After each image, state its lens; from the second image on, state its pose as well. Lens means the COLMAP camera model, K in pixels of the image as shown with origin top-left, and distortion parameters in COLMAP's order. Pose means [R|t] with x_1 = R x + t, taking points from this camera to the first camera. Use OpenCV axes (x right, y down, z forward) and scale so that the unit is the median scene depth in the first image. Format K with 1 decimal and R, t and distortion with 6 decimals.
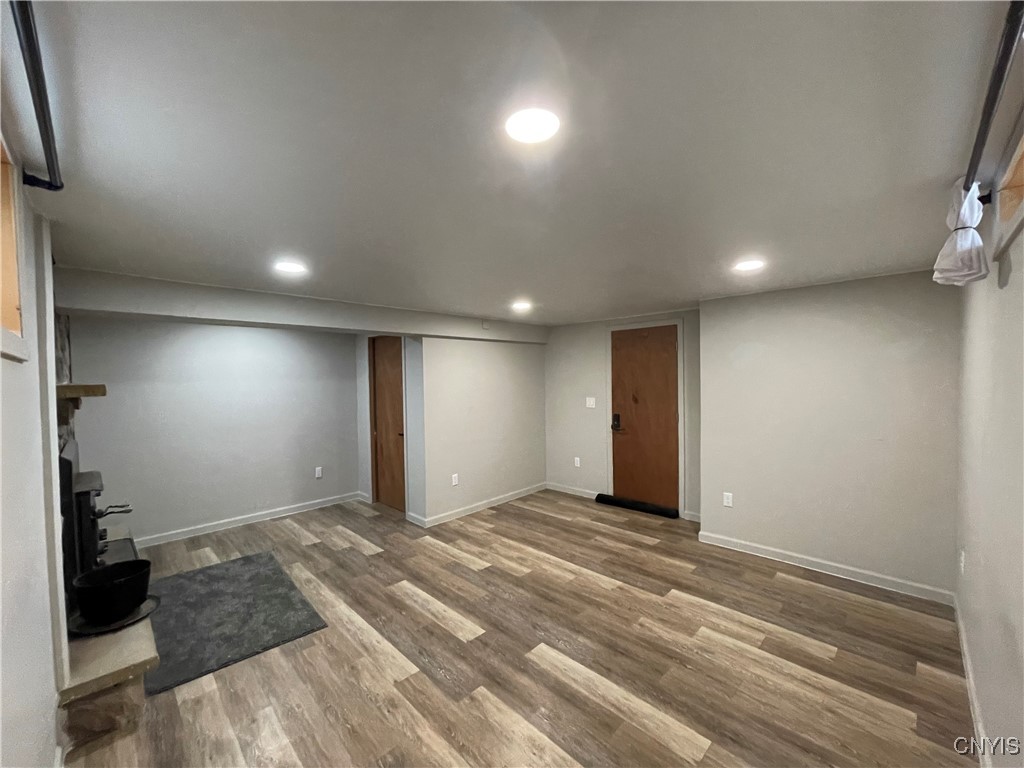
lens RADIAL K [[410.2, 0, 507.4], [0, 410.2, 386.5], [0, 0, 1]] dist [0.003334, 0.000773]
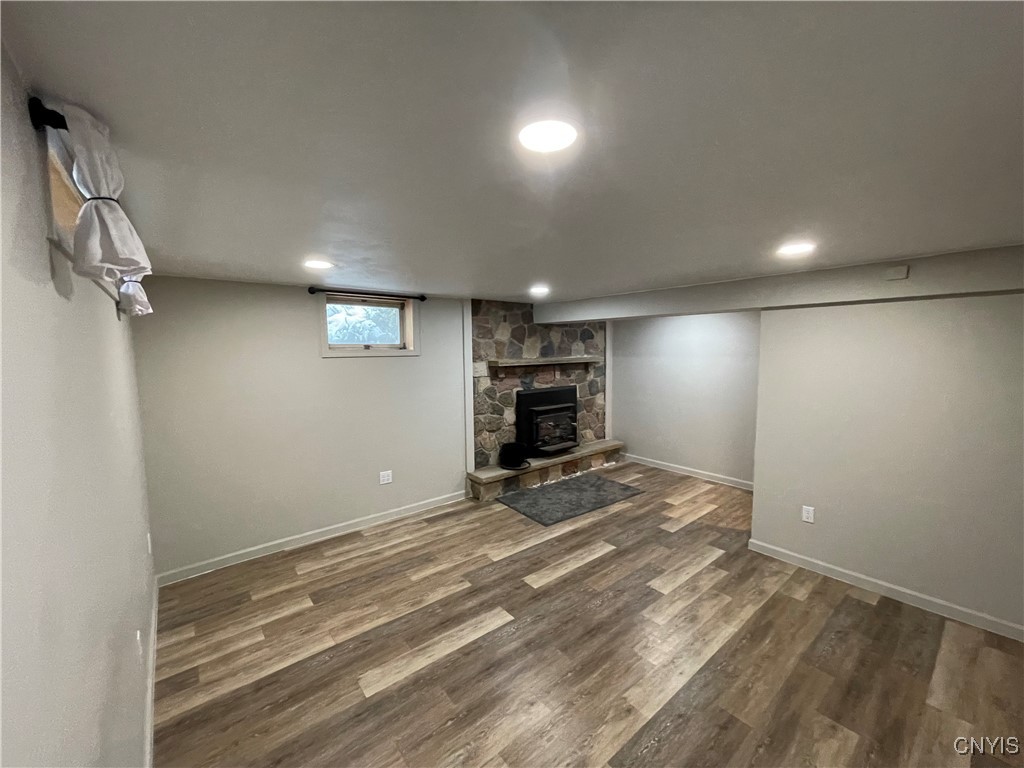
lens RADIAL K [[410.2, 0, 511.3], [0, 410.2, 383.3], [0, 0, 1]] dist [0.003334, 0.000773]
pose [[-0.086877, 0.103311, -0.990848, 0.767938], [-0.014234, 0.994378, 0.104928, -0.072662], [0.996117, 0.023219, -0.084918, 0.752406]]
